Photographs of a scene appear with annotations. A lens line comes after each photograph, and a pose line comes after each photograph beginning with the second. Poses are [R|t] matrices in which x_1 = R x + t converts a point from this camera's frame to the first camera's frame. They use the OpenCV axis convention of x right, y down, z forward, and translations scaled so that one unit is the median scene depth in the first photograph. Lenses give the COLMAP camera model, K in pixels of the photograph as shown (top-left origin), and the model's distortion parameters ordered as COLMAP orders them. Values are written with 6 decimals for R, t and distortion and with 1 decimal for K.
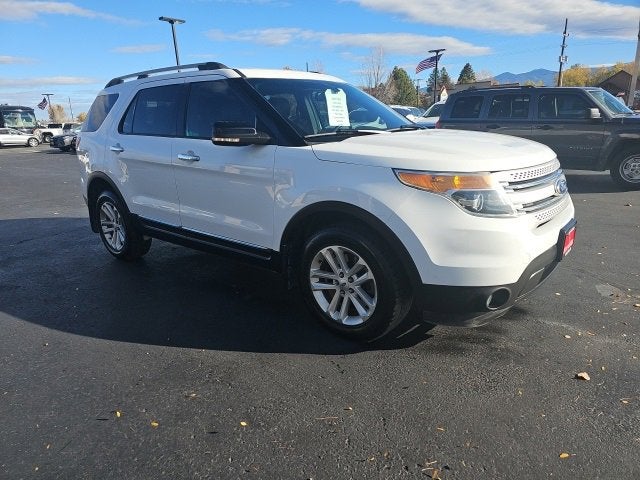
lens RADIAL K [[419.7, 0, 317.3], [0, 419.7, 245.5], [0, 0, 1]] dist [0.051309, -0.037583]
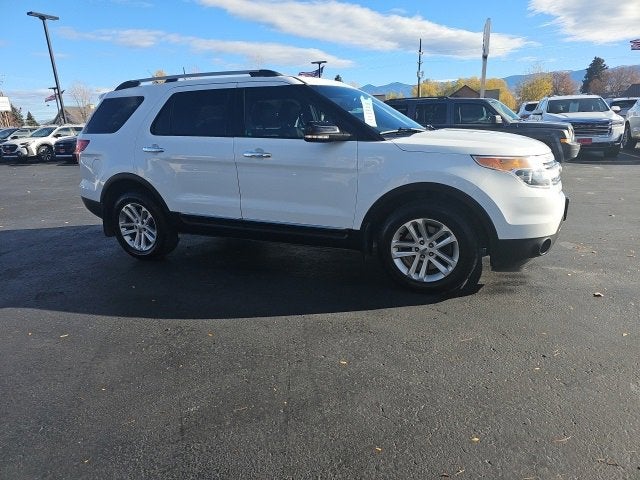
lens RADIAL K [[419.7, 0, 317.5], [0, 419.7, 245.2], [0, 0, 1]] dist [0.051309, -0.037583]
pose [[0.961190, -0.075081, 0.265474, -0.547445], [0.079370, 0.996830, -0.005448, 0.057267], [-0.264224, 0.026307, 0.964103, -0.126379]]
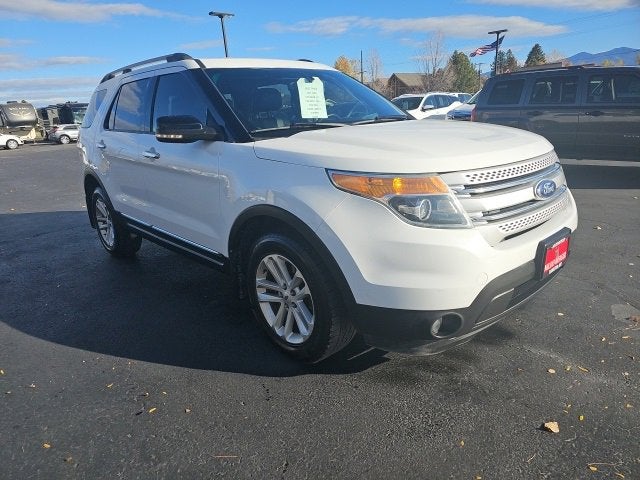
lens RADIAL K [[419.7, 0, 312.0], [0, 419.7, 245.3], [0, 0, 1]] dist [0.051309, -0.037583]
pose [[0.990292, 0.021541, -0.137321, 0.224839], [-0.018717, 0.999587, 0.021827, -0.036895], [0.137735, -0.019045, 0.990286, 0.117309]]
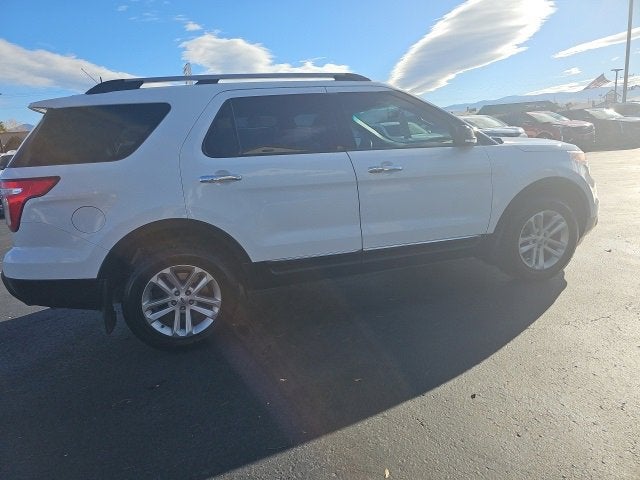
lens RADIAL K [[419.7, 0, 315.3], [0, 419.7, 241.5], [0, 0, 1]] dist [0.051309, -0.037583]
pose [[0.561177, -0.196247, 0.804094, -1.387086], [0.290640, 0.956344, 0.030567, -0.150318], [-0.774990, 0.216548, 0.593715, 0.707497]]
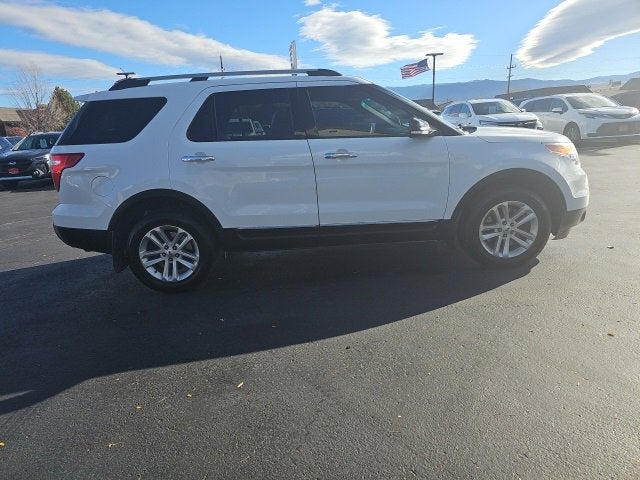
lens RADIAL K [[419.7, 0, 315.3], [0, 419.7, 242.7], [0, 0, 1]] dist [0.051309, -0.037583]
pose [[0.748261, -0.184834, 0.637136, -1.265092], [0.221890, 0.974819, 0.022207, -0.036319], [-0.625197, 0.124758, 0.770431, 0.291746]]
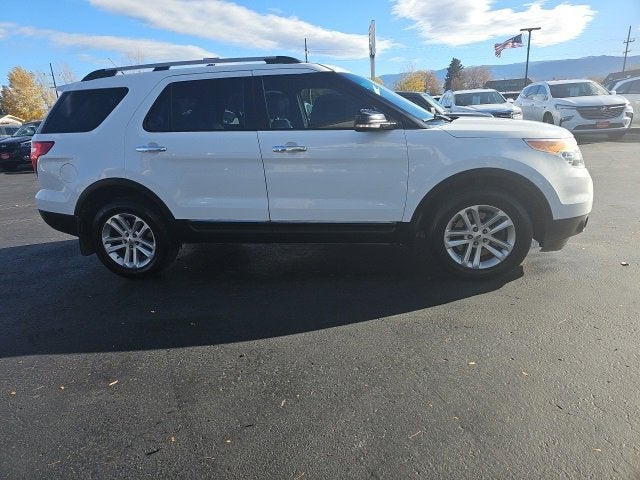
lens RADIAL K [[419.7, 0, 313.4], [0, 419.7, 237.5], [0, 0, 1]] dist [0.051309, -0.037583]
pose [[0.864608, -0.153618, 0.478388, -0.907407], [0.168653, 0.985606, 0.011680, -0.001435], [-0.473297, 0.070583, 0.878071, 0.122645]]
